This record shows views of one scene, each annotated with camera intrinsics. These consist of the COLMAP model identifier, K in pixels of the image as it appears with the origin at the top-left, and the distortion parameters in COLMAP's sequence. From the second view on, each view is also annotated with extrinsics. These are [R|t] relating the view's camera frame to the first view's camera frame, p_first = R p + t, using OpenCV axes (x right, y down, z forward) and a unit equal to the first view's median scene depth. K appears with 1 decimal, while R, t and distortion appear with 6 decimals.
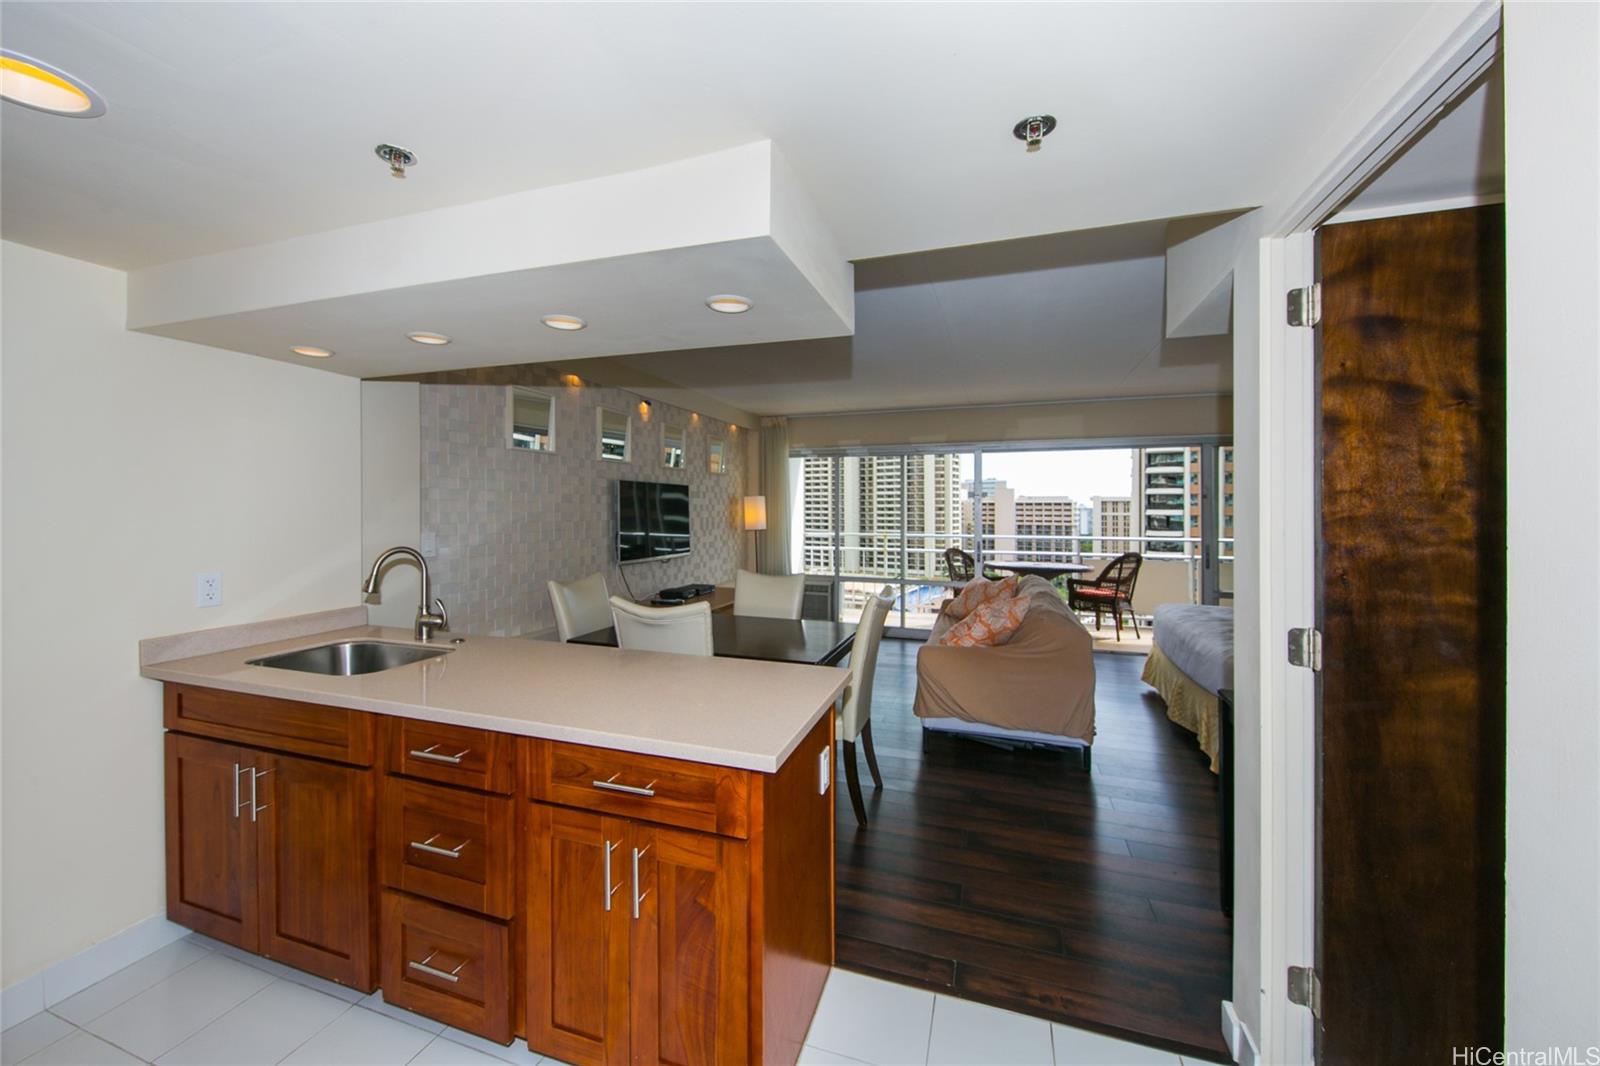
lens RADIAL K [[612.9, 0, 775.6], [0, 612.9, 504.4], [0, 0, 1]] dist [-0.000133, -0.000272]
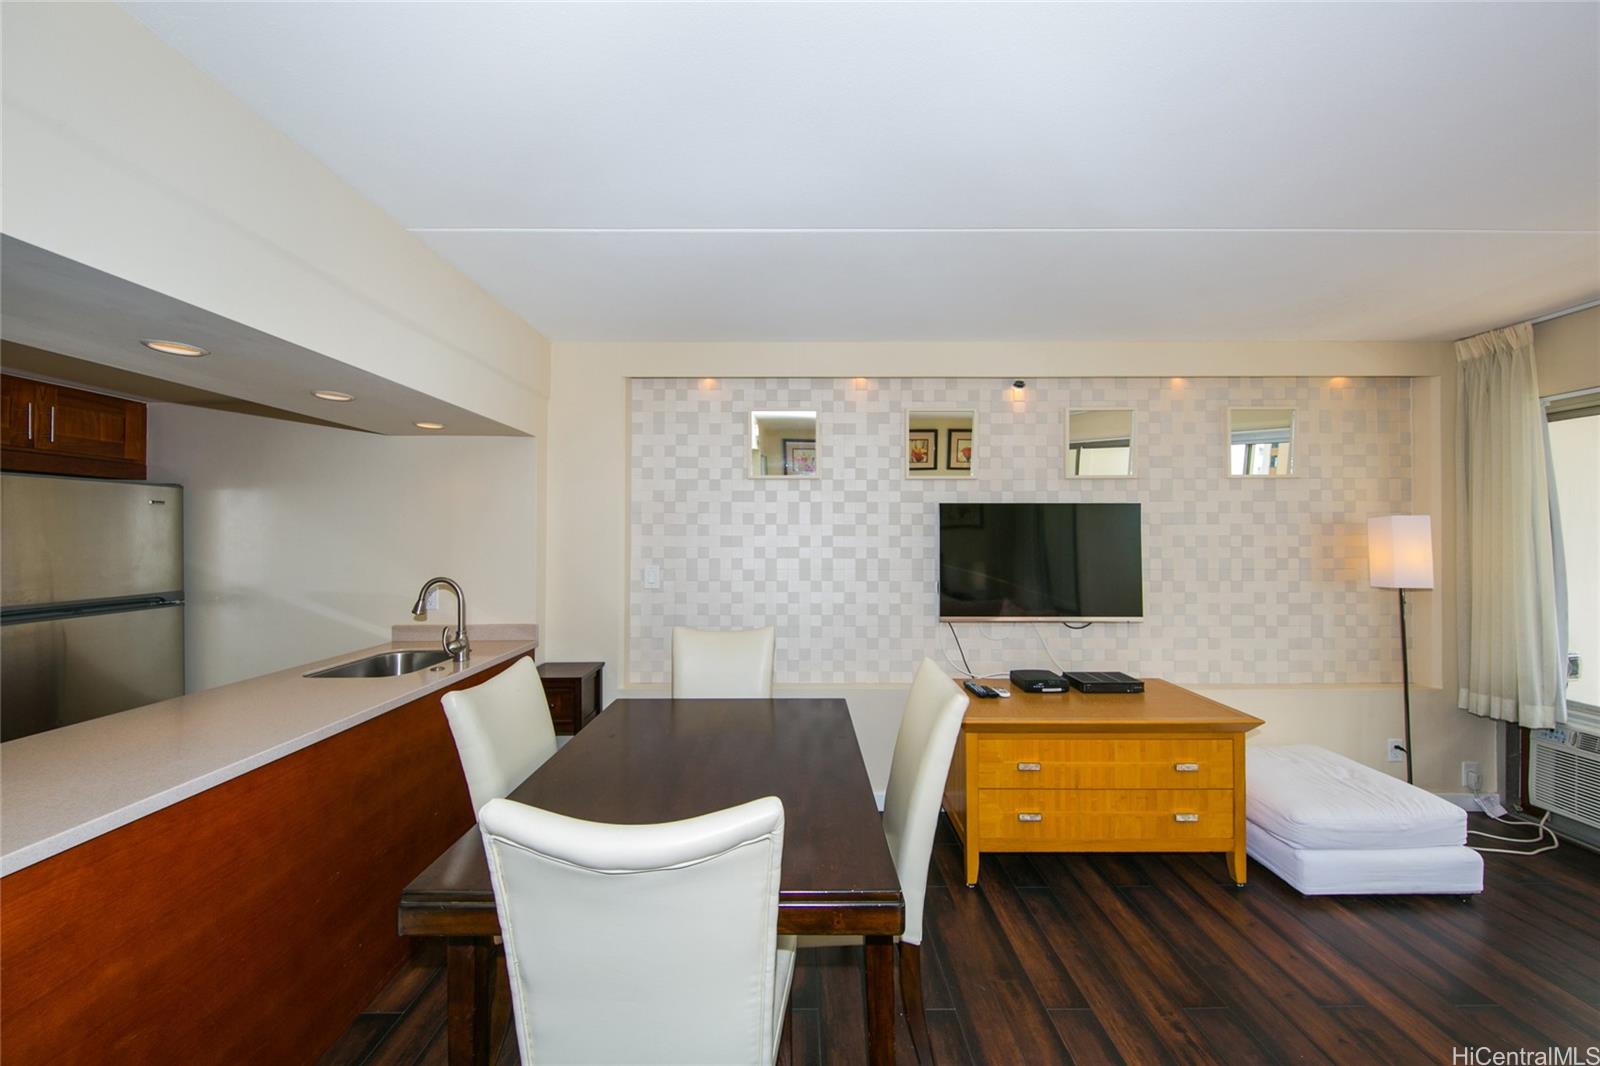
lens RADIAL K [[563.3, 0, 799.4], [0, 563.3, 529.5], [0, 0, 1]] dist [0.009622, -0.003606]
pose [[0.353141, -0.015618, -0.935440, 0.205008], [0.006268, 0.999878, -0.014327, 0.000006], [0.935549, -0.000804, 0.353195, 0.409124]]
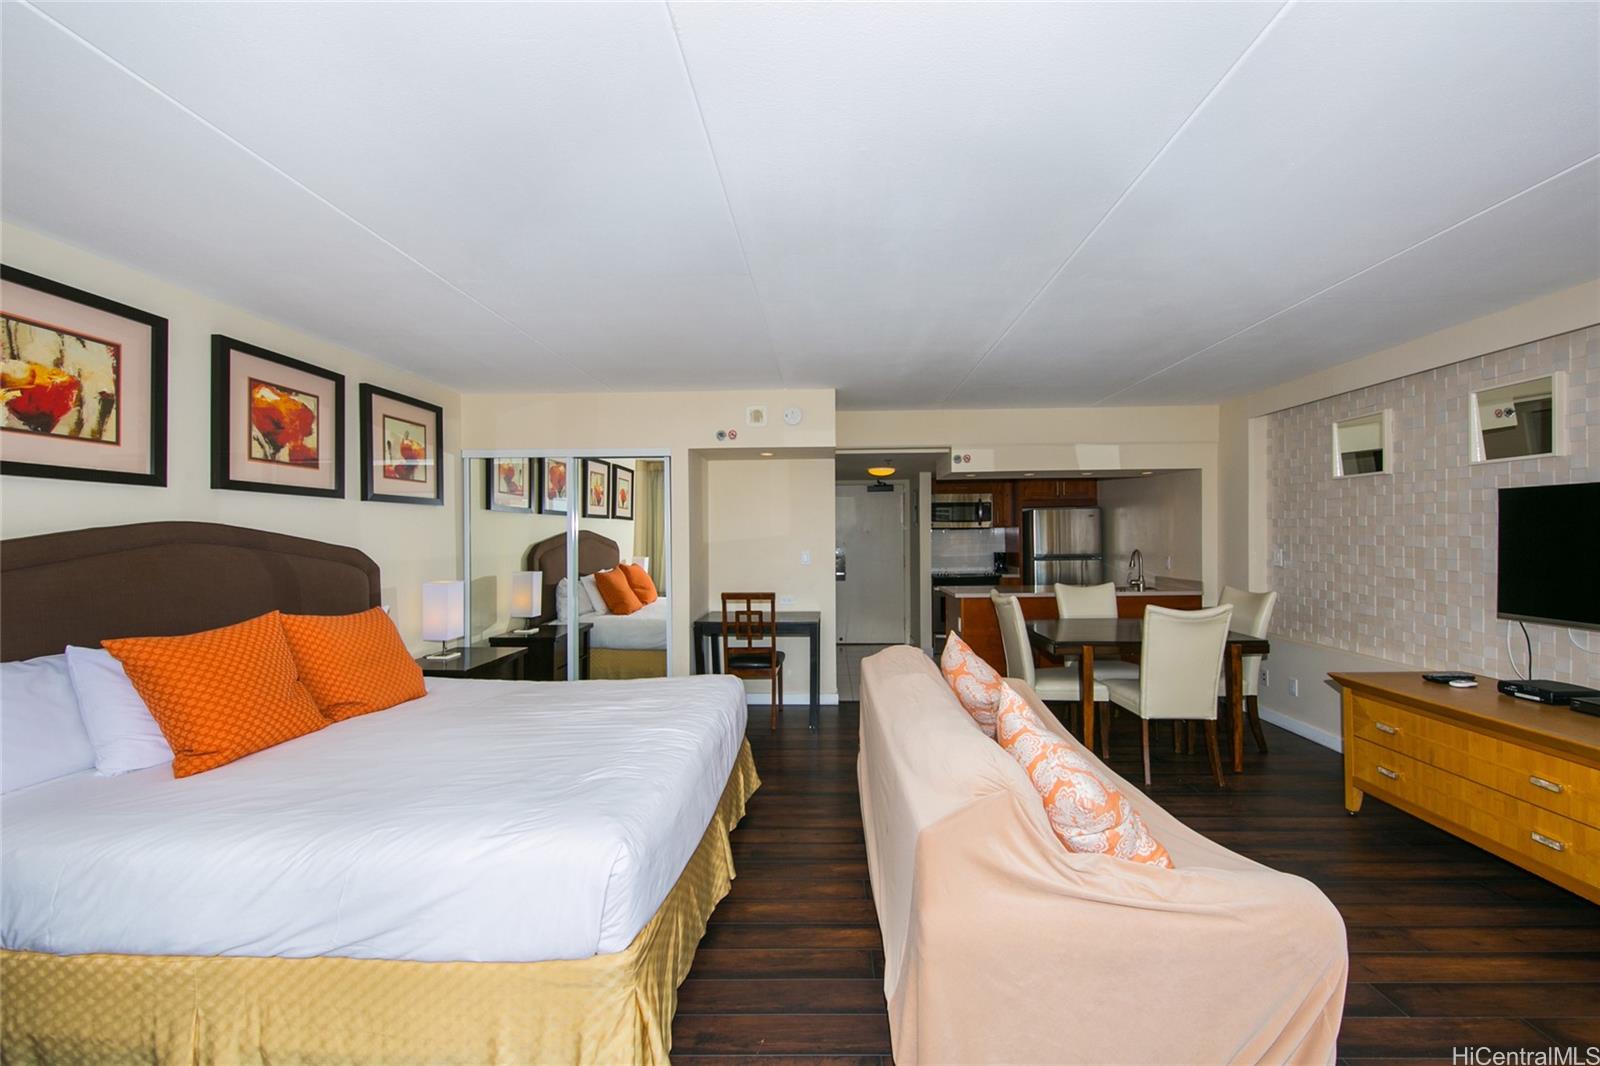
lens RADIAL K [[612.9, 0, 810.9], [0, 612.9, 535.5], [0, 0, 1]] dist [-0.000133, -0.000272]
pose [[-0.947380, 0.005493, -0.320064, 0.438825], [0.007375, 0.999962, -0.004668, 0.006044], [0.320026, -0.006783, -0.947384, 0.928720]]
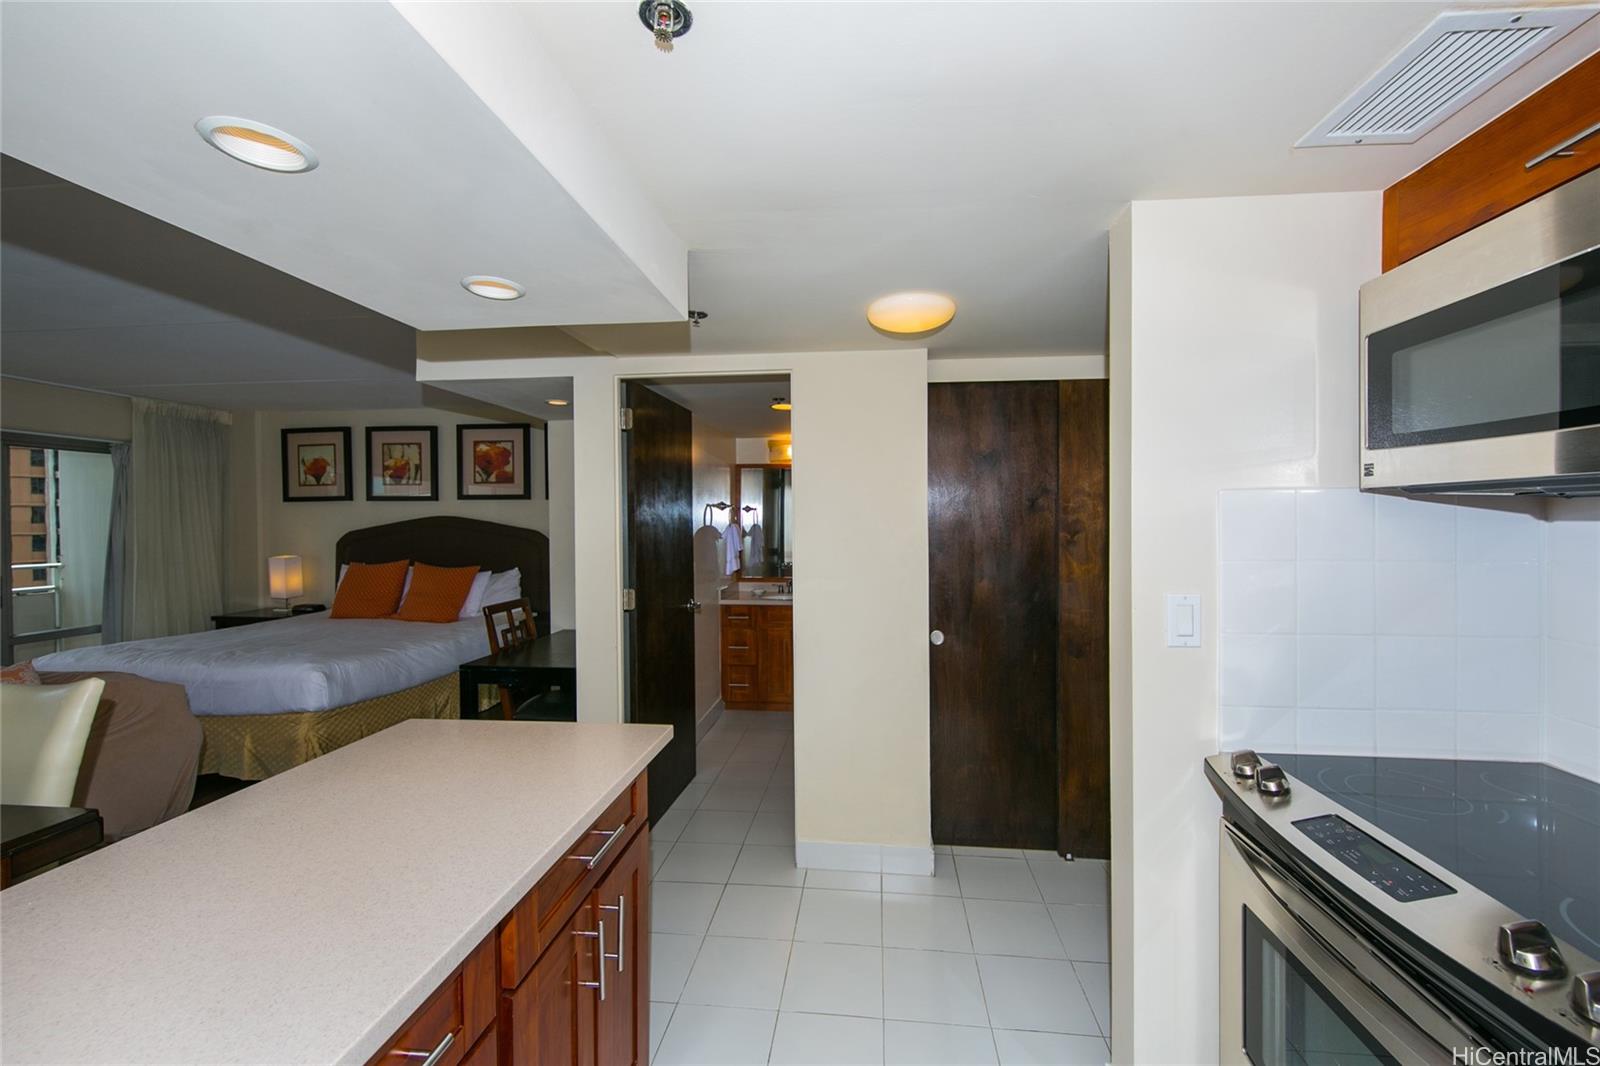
lens RADIAL K [[612.9, 0, 817.3], [0, 612.9, 533.1], [0, 0, 1]] dist [-0.000133, -0.000272]
pose [[-0.252337, -0.017236, 0.967486, -0.215349], [-0.002473, 0.999850, 0.017168, -0.000054], [-0.967636, 0.001939, -0.252342, 0.193312]]
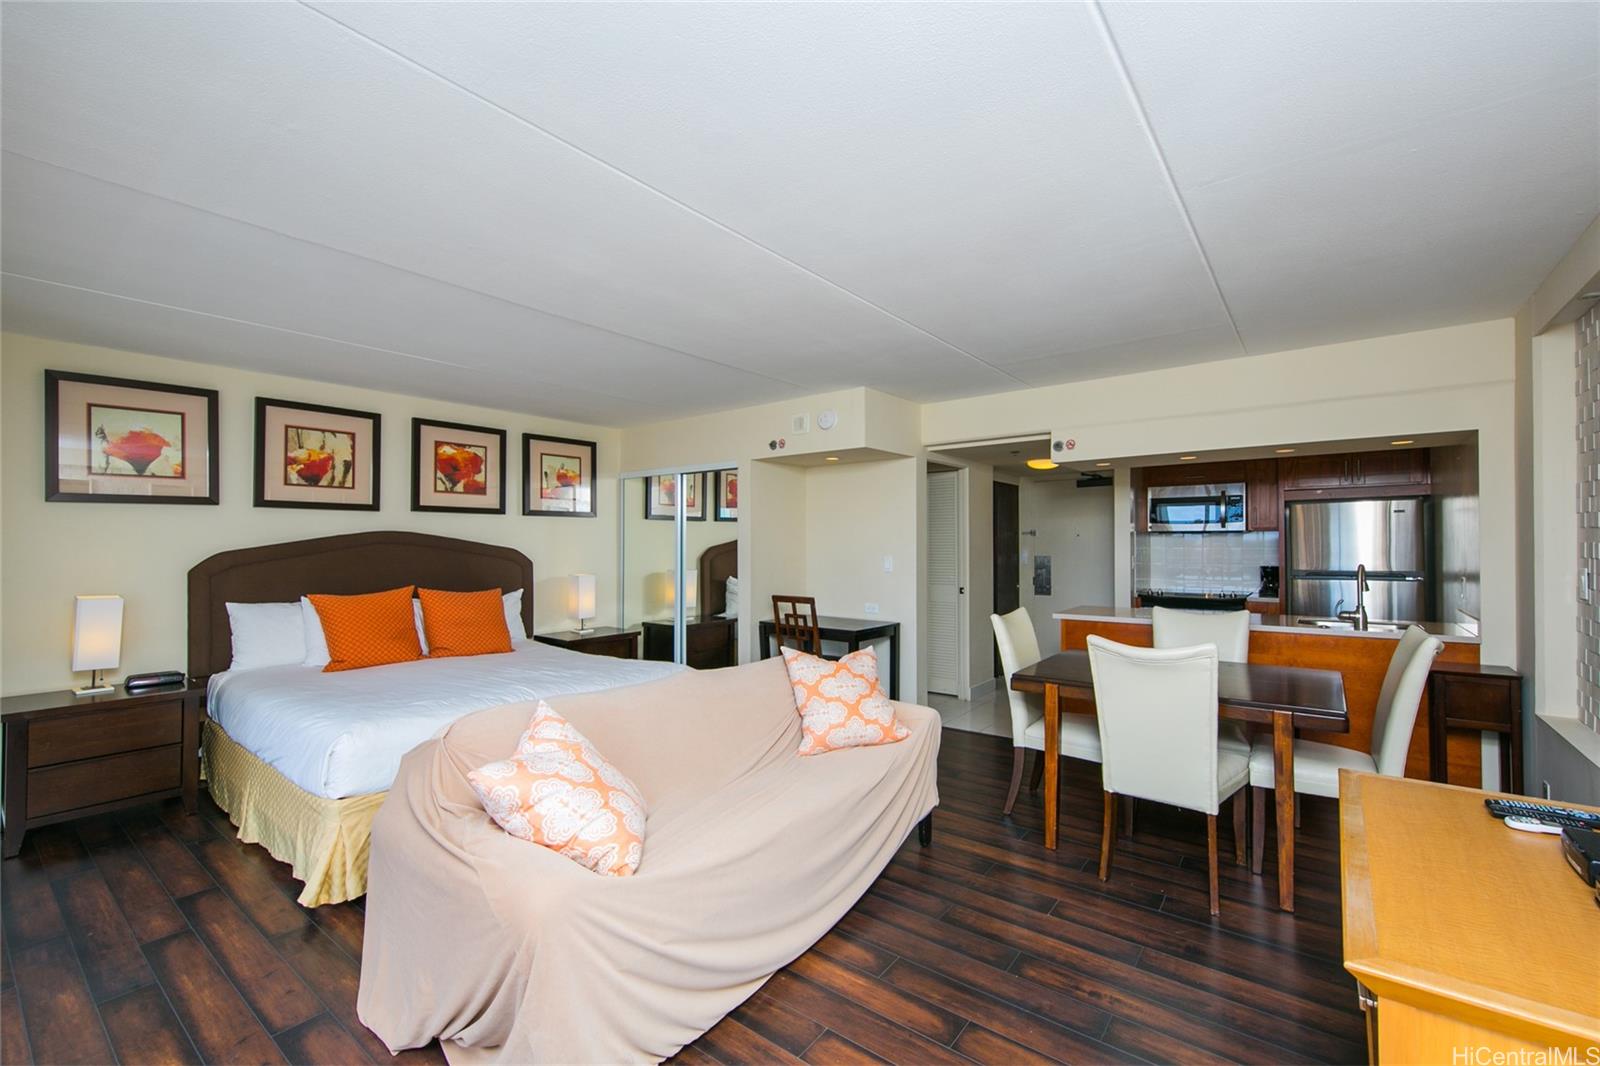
lens RADIAL K [[661.4, 0, 812.9], [0, 661.4, 539.1], [0, 0, 1]] dist [-0.005175, -0.001215]
pose [[-0.953756, 0.003704, 0.300558, 0.065985], [0.000621, 0.999946, -0.010353, 0.008464], [-0.300581, -0.009687, -0.953707, 0.972285]]
